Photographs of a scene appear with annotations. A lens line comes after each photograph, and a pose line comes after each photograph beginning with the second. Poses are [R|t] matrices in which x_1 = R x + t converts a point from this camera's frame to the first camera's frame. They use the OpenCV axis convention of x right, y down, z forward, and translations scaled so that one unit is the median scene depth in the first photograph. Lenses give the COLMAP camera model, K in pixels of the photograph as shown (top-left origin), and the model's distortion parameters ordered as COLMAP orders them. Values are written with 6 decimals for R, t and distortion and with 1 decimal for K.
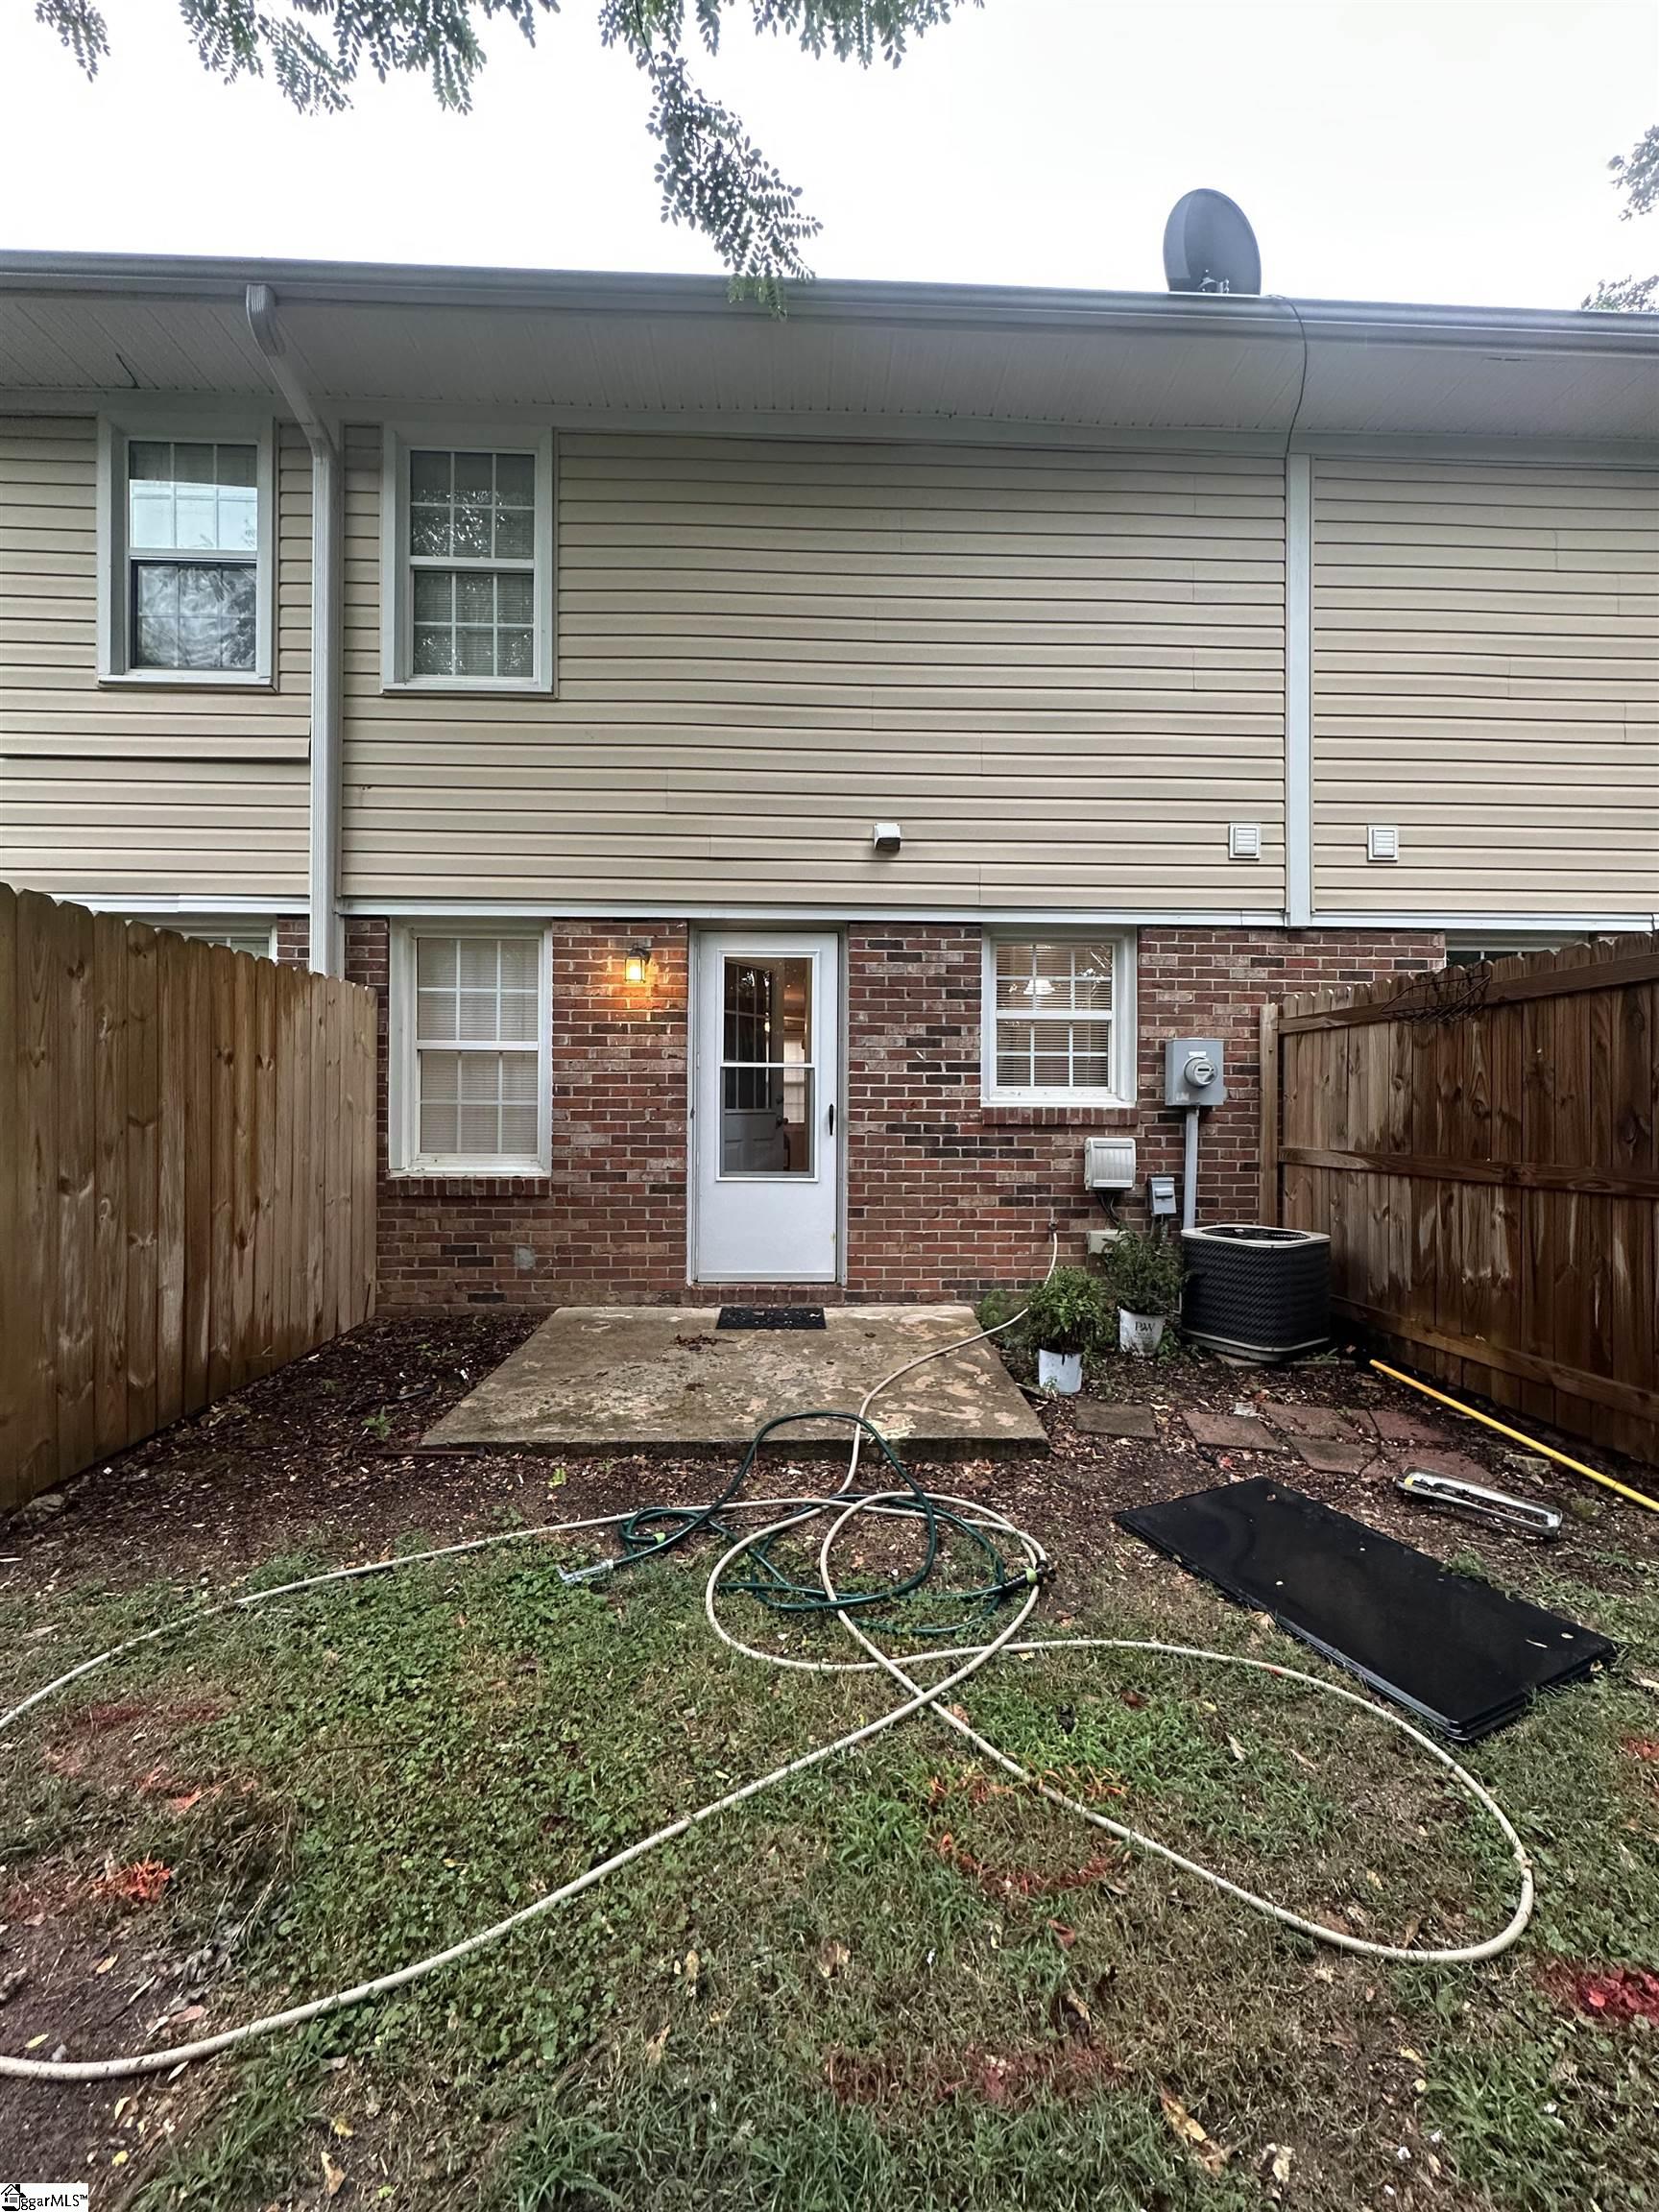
lens RADIAL K [[883.4, 0, 829.5], [0, 883.4, 1106.0], [0, 0, 1]] dist [0.000523, 0.000056]
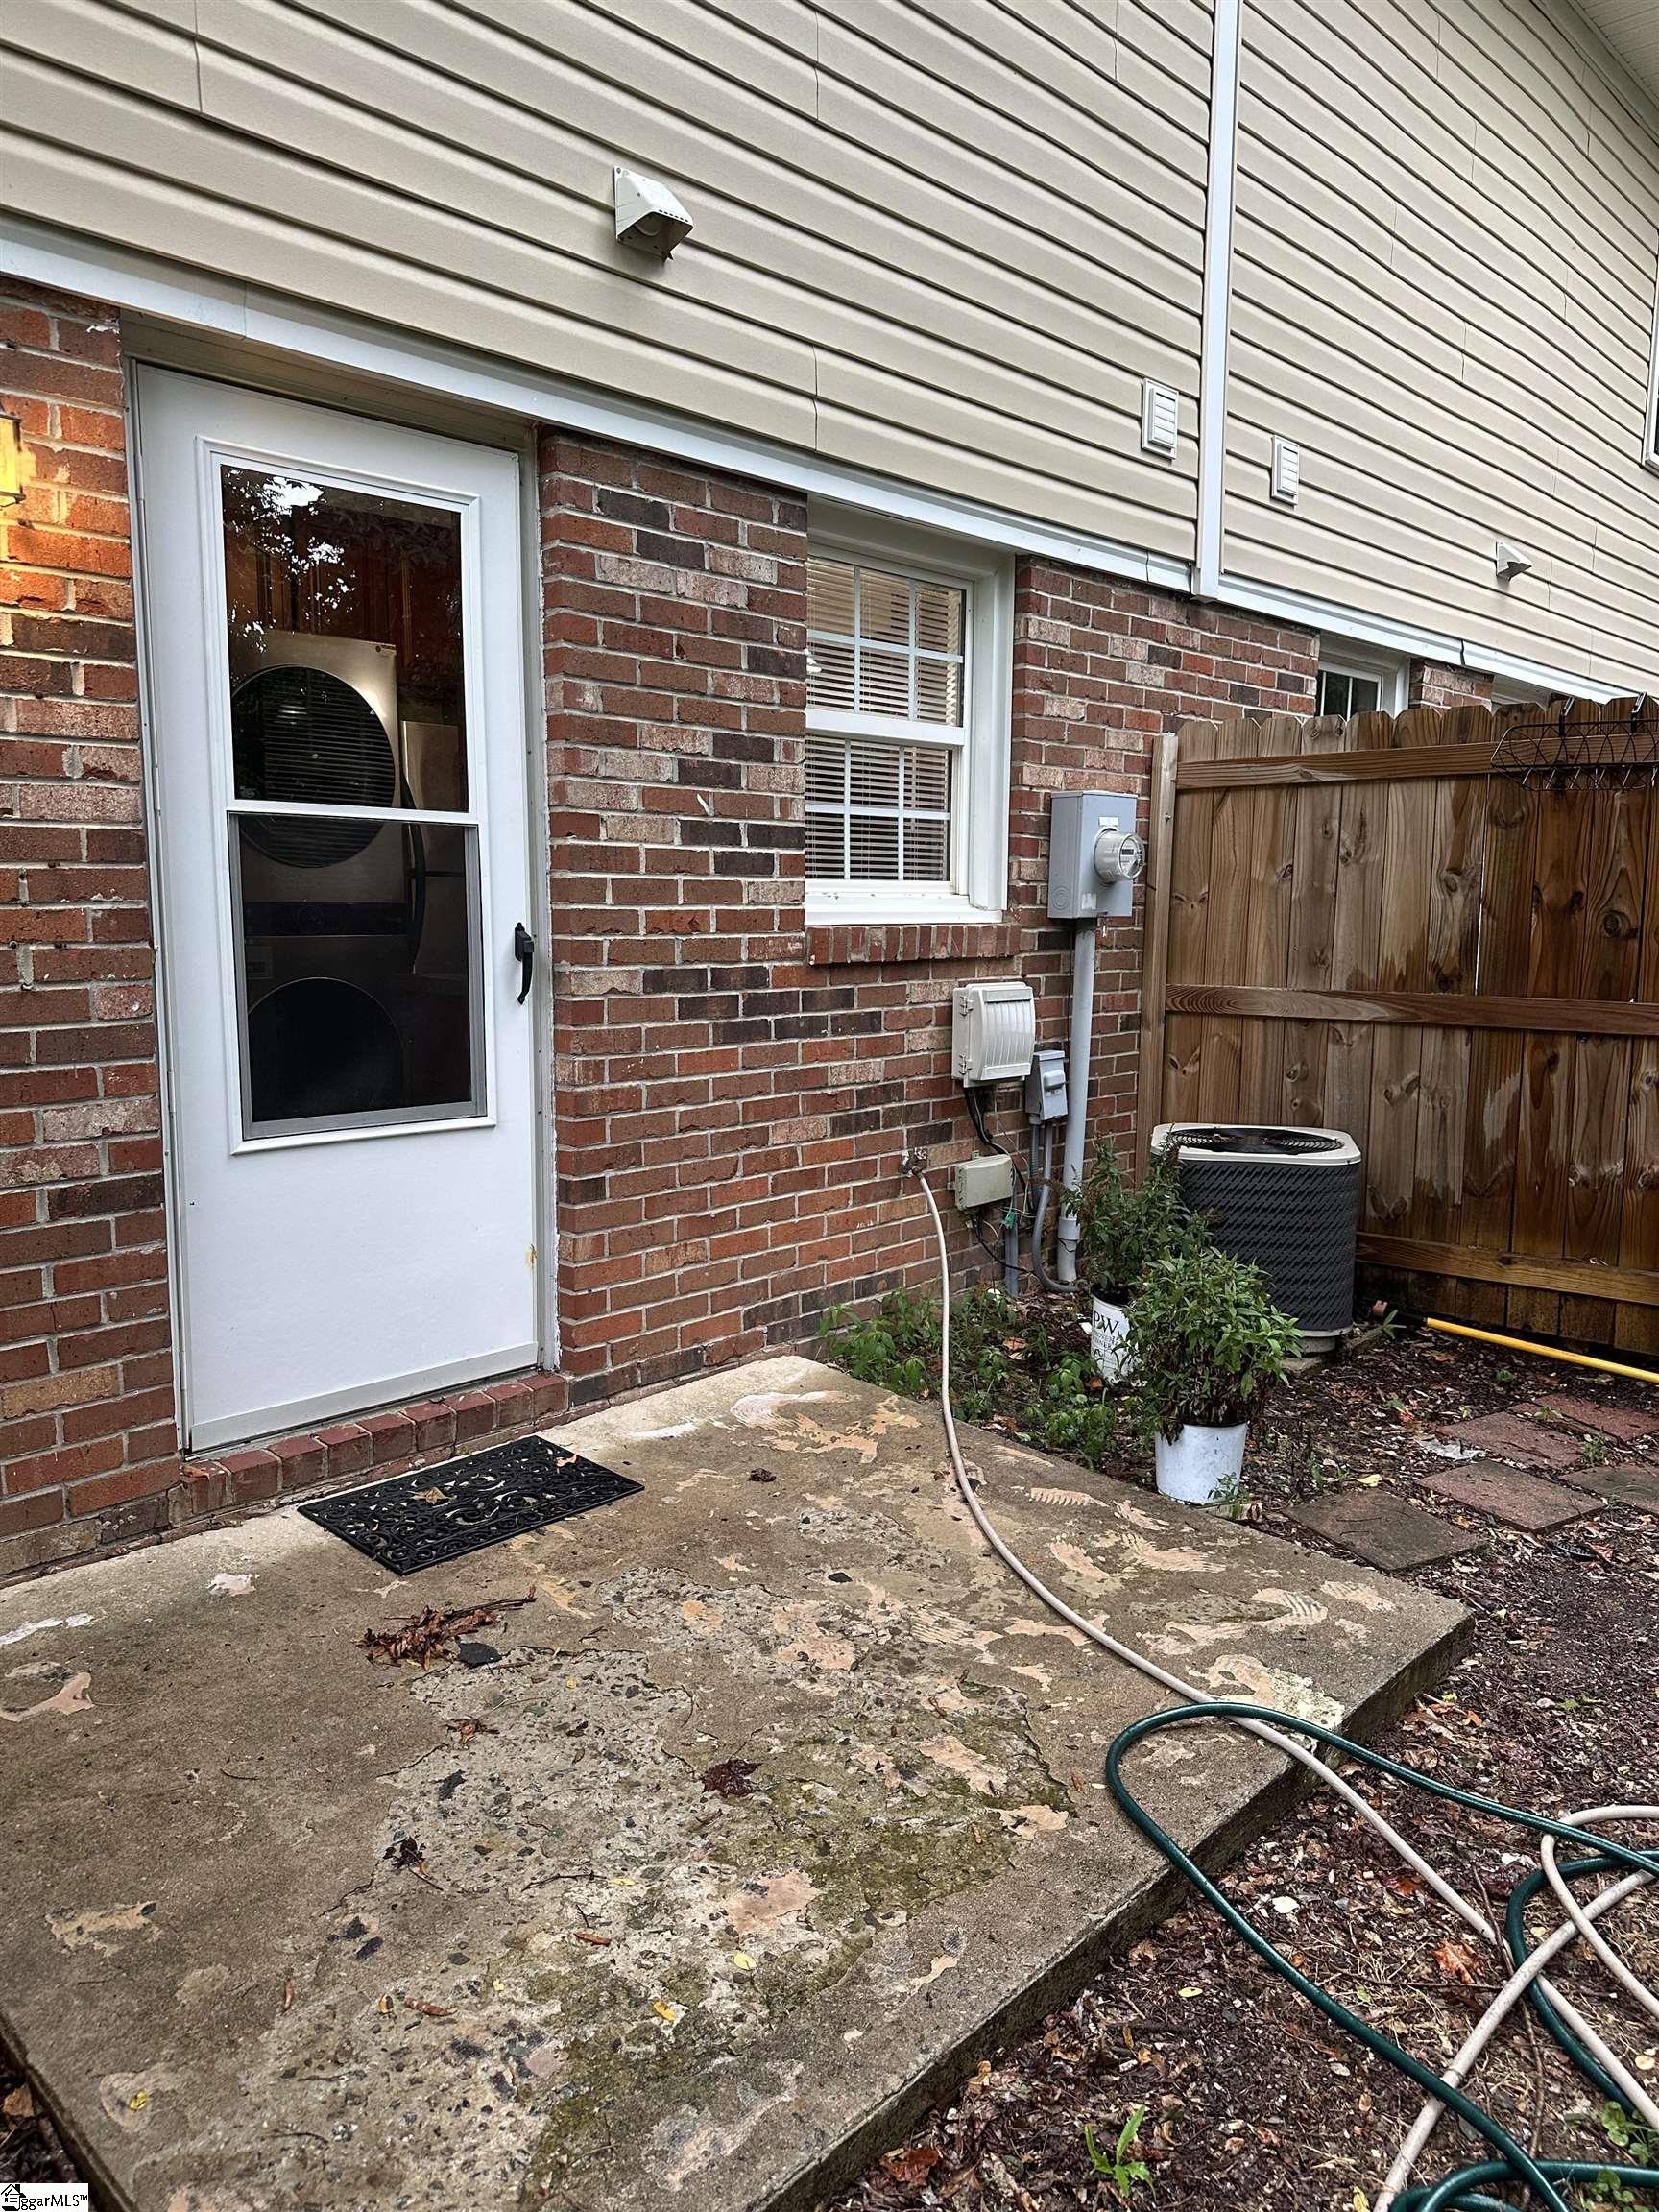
lens RADIAL K [[1540.4, 0, 824.8], [0, 1540.4, 1117.1], [0, 0, 1]] dist [0.140191, -0.216149]
pose [[0.716251, -0.100378, 0.690586, -0.382946], [-0.003504, 0.989071, 0.147398, -0.018930], [-0.697834, -0.107994, 0.708071, 0.418527]]
